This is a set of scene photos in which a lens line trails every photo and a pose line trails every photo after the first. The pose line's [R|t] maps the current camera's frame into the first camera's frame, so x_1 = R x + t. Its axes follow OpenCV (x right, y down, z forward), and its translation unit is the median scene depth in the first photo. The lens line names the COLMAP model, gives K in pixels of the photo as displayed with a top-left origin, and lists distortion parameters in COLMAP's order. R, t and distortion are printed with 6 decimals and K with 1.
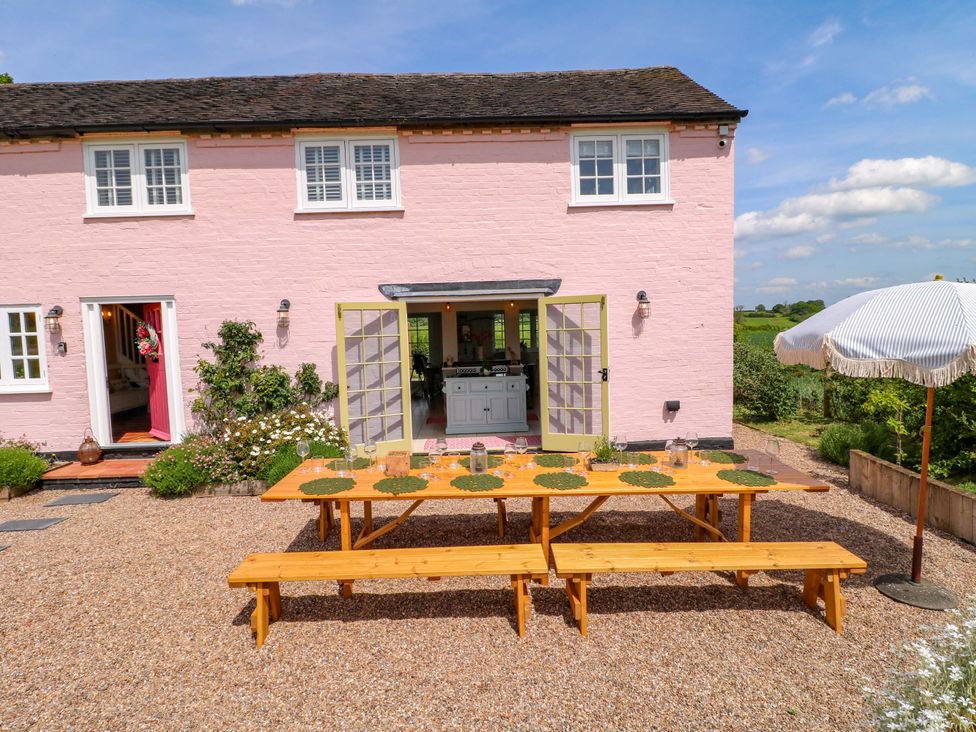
lens RADIAL K [[506.2, 0, 490.5], [0, 506.2, 360.6], [0, 0, 1]] dist [-0.009633, -0.006654]
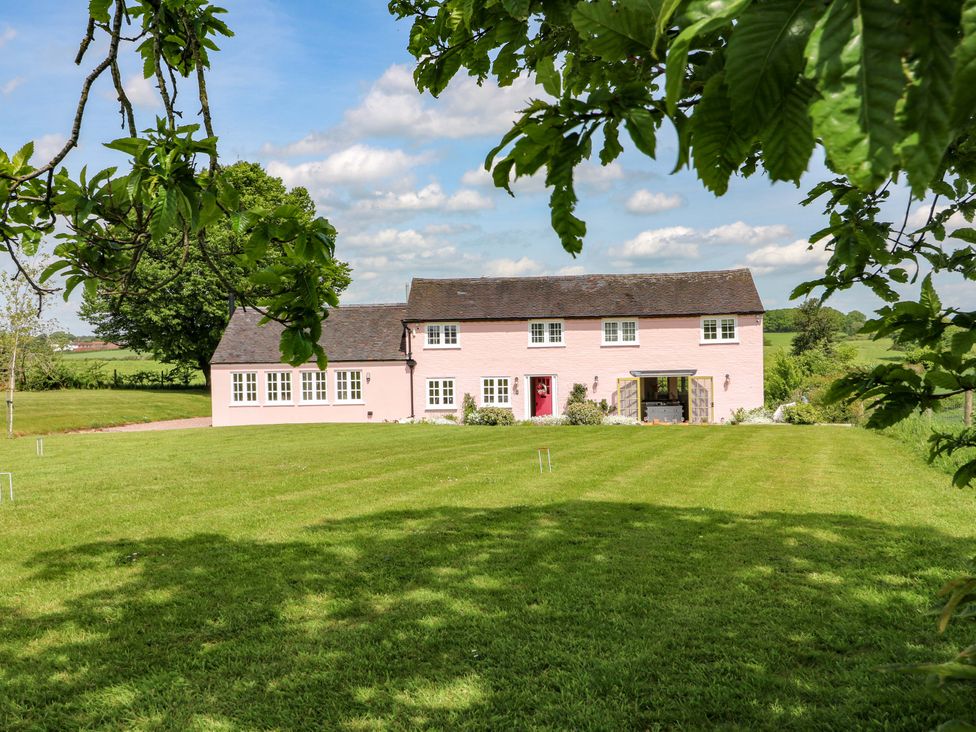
lens RADIAL K [[800.8, 0, 485.7], [0, 800.8, 371.9], [0, 0, 1]] dist [0.002745, 0.000663]
pose [[0.992272, 0.012466, -0.123455, -0.464568], [-0.018413, 0.998718, -0.047149, 0.077610], [0.122709, 0.049058, 0.991229, -3.484190]]
